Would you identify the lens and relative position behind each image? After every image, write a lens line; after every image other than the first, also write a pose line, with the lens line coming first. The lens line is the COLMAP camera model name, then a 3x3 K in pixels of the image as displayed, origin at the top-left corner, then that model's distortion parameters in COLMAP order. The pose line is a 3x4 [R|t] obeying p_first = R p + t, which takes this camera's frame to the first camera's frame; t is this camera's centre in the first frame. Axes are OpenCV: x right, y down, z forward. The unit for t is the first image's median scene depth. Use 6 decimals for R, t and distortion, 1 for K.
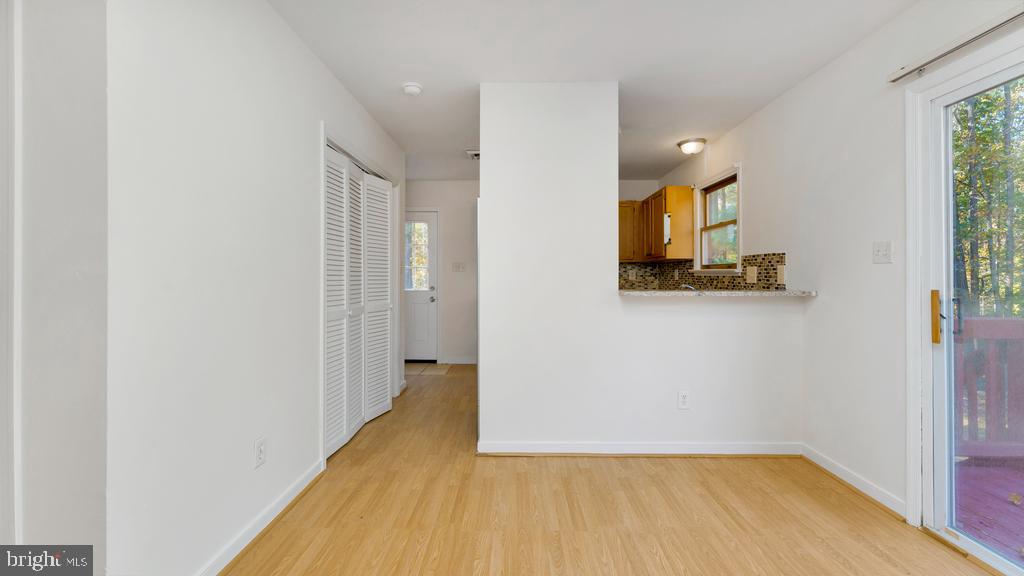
lens RADIAL K [[426.8, 0, 508.0], [0, 426.8, 271.4], [0, 0, 1]] dist [-0.000013, -0.000755]
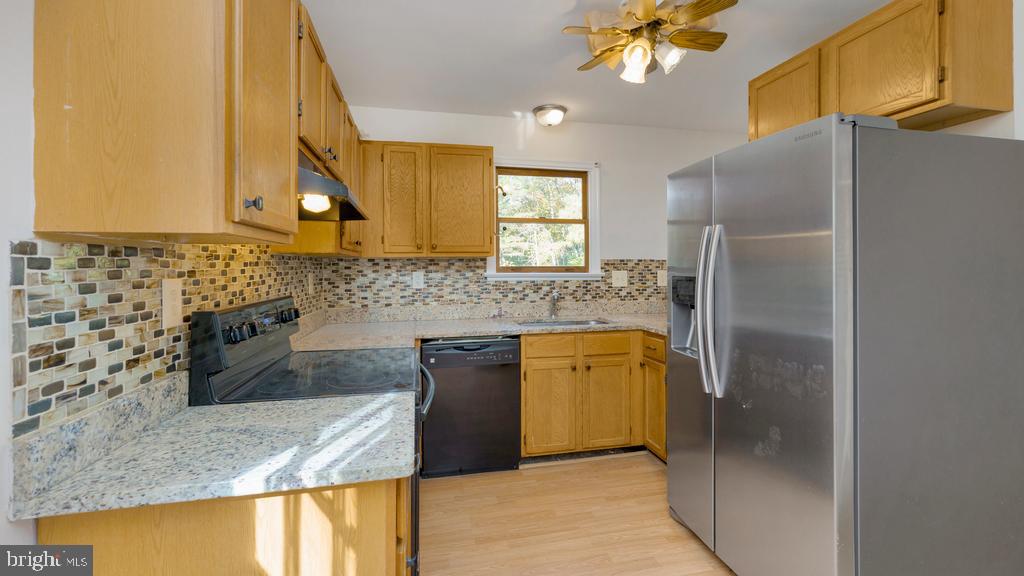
lens RADIAL K [[426.8, 0, 511.7], [0, 426.8, 267.5], [0, 0, 1]] dist [-0.000013, -0.000755]
pose [[-0.243606, -0.002121, 0.969872, -0.392562], [-0.005059, 0.999987, 0.000917, -0.020217], [-0.969861, -0.004683, -0.243614, 1.631521]]
